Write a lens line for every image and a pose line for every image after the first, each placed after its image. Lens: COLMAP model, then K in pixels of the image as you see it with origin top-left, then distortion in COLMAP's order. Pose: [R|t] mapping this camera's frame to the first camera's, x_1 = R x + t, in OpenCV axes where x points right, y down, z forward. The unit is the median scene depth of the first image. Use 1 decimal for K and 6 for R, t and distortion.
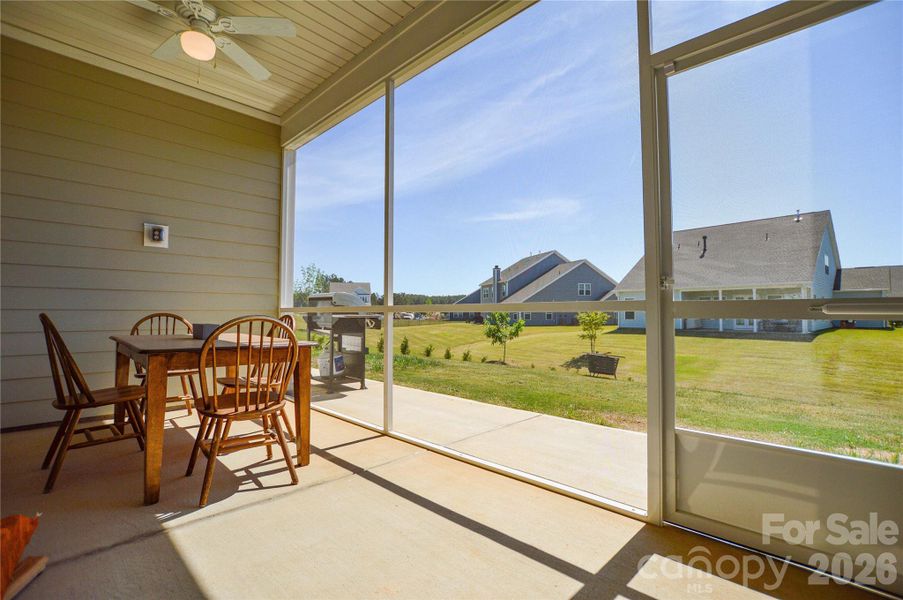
lens RADIAL K [[417.3, 0, 449.6], [0, 417.3, 294.0], [0, 0, 1]] dist [-0.000759, -0.000182]
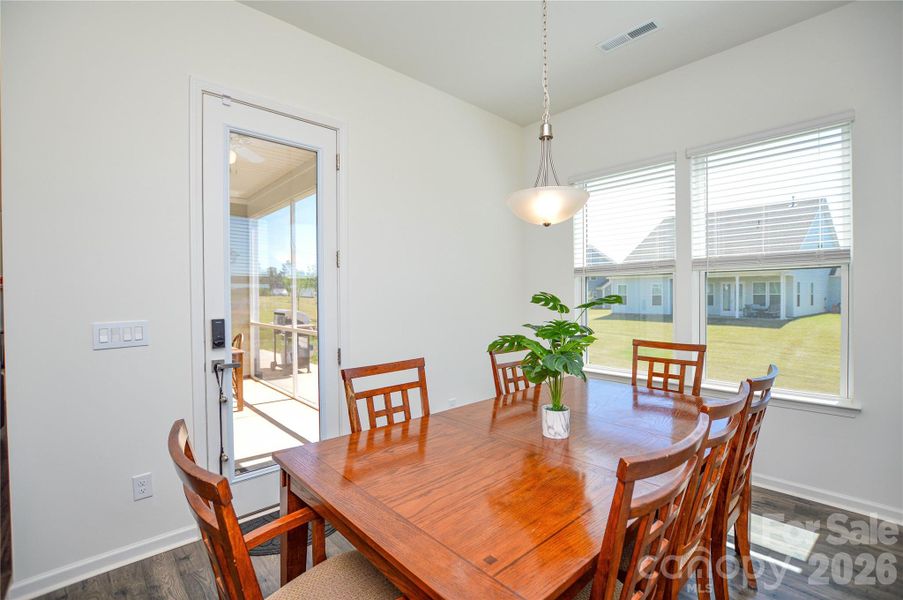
lens RADIAL K [[417.3, 0, 449.6], [0, 417.3, 294.0], [0, 0, 1]] dist [-0.000759, -0.000182]
pose [[0.997563, -0.008561, -0.069242, 0.087044], [0.011630, 0.998962, 0.044044, -0.025161], [0.068793, -0.044742, 0.996627, -0.098302]]
